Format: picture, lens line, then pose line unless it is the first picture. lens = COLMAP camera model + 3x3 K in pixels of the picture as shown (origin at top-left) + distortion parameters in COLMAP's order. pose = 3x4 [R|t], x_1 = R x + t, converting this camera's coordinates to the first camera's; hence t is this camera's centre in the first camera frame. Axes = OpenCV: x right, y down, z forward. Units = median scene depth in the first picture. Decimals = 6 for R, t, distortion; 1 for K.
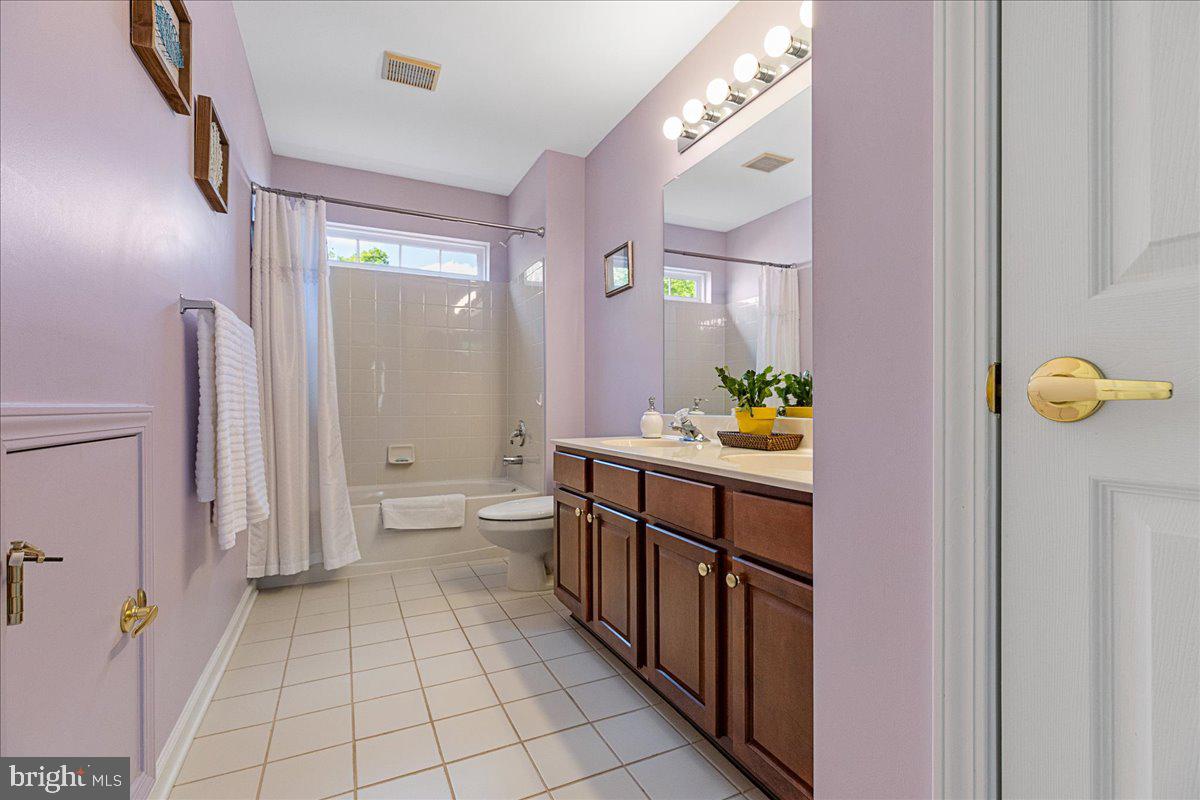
lens RADIAL K [[538.0, 0, 599.4], [0, 538.0, 402.4], [0, 0, 1]] dist [0.011116, -0.000411]
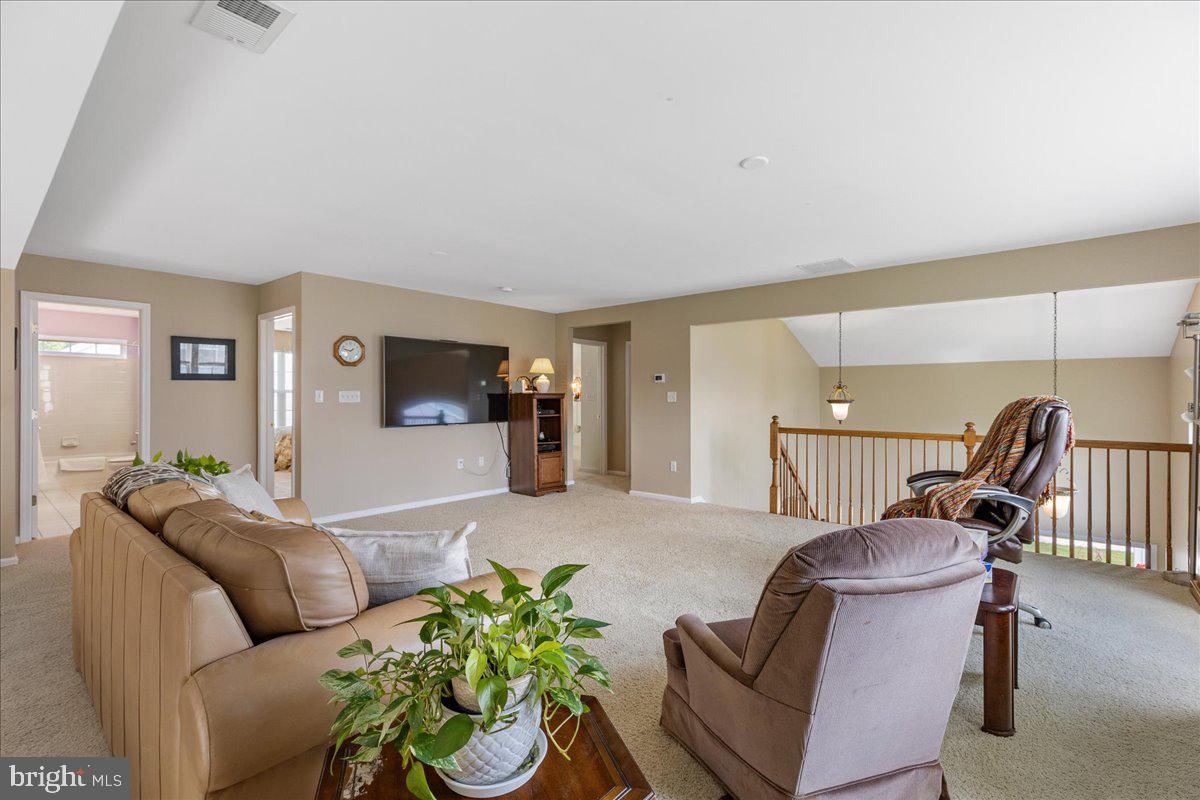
lens RADIAL K [[538.0, 0, 608.7], [0, 538.0, 402.0], [0, 0, 1]] dist [0.011116, -0.000411]
pose [[0.910458, 0.000526, 0.413601, 0.750155], [0.000280, 0.999998, -0.001888, -0.066204], [-0.413601, 0.001835, 0.910456, -2.024297]]
